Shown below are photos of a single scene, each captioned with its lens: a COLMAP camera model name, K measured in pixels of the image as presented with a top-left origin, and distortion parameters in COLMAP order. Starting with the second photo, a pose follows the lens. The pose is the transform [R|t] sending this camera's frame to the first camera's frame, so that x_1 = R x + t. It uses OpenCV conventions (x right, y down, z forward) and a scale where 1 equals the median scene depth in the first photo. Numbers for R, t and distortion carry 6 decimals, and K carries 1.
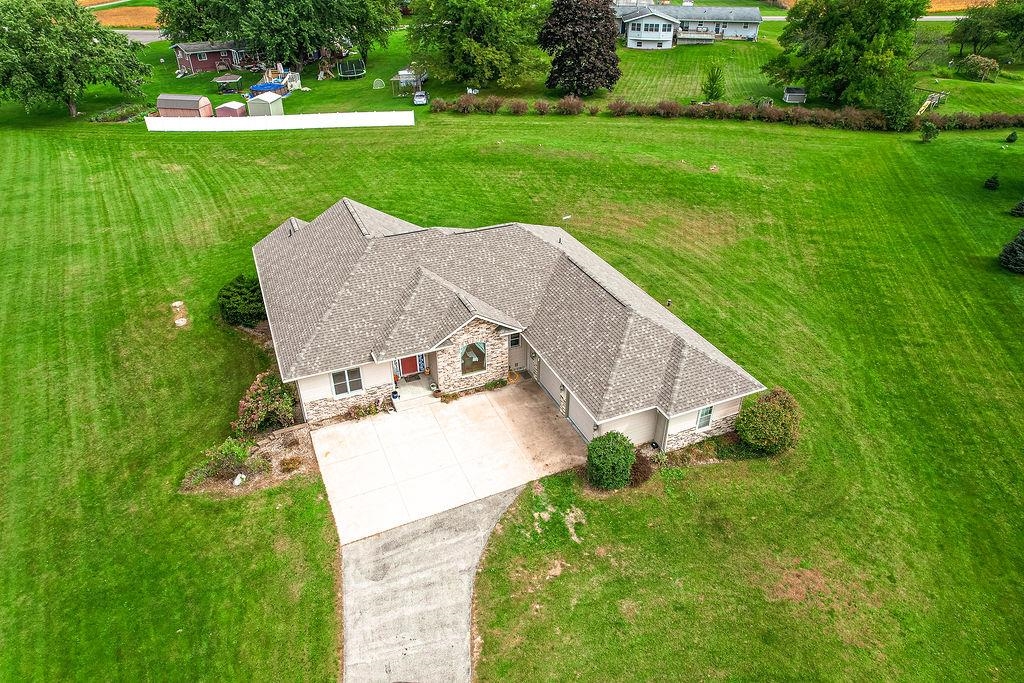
lens RADIAL K [[657.0, 0, 515.3], [0, 657.0, 346.1], [0, 0, 1]] dist [-0.086379, 0.080422]
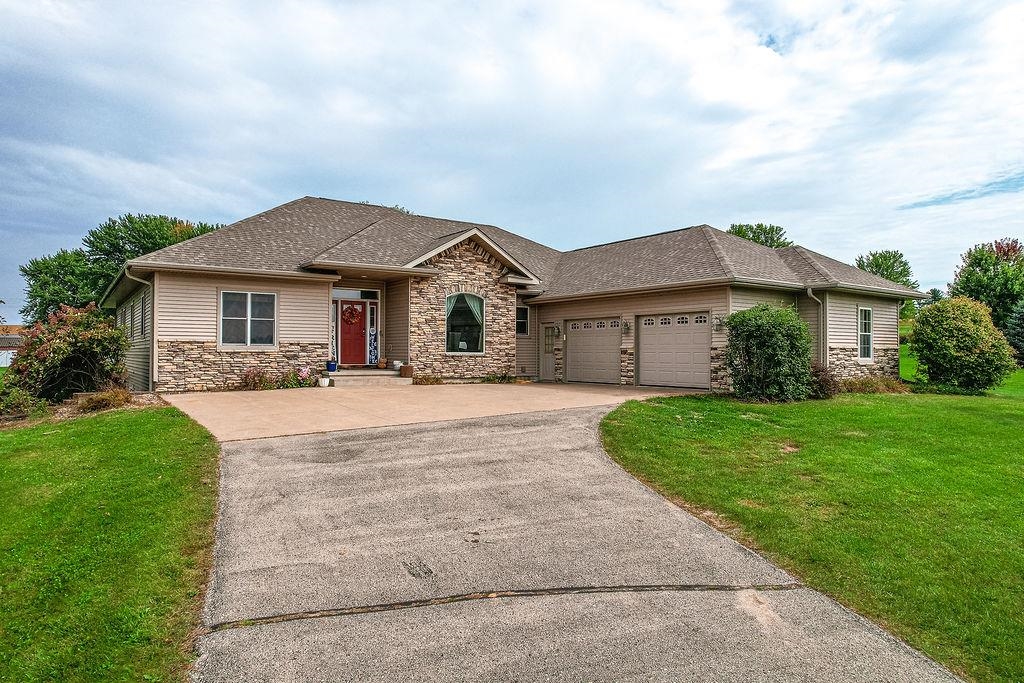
lens RADIAL K [[657.0, 0, 515.3], [0, 657.0, 346.1], [0, 0, 1]] dist [-0.086379, 0.080422]
pose [[0.980498, 0.002263, 0.196517, -0.141373], [0.105954, 0.836087, -0.538269, 0.379537], [-0.165523, 0.548593, 0.819541, 0.517670]]
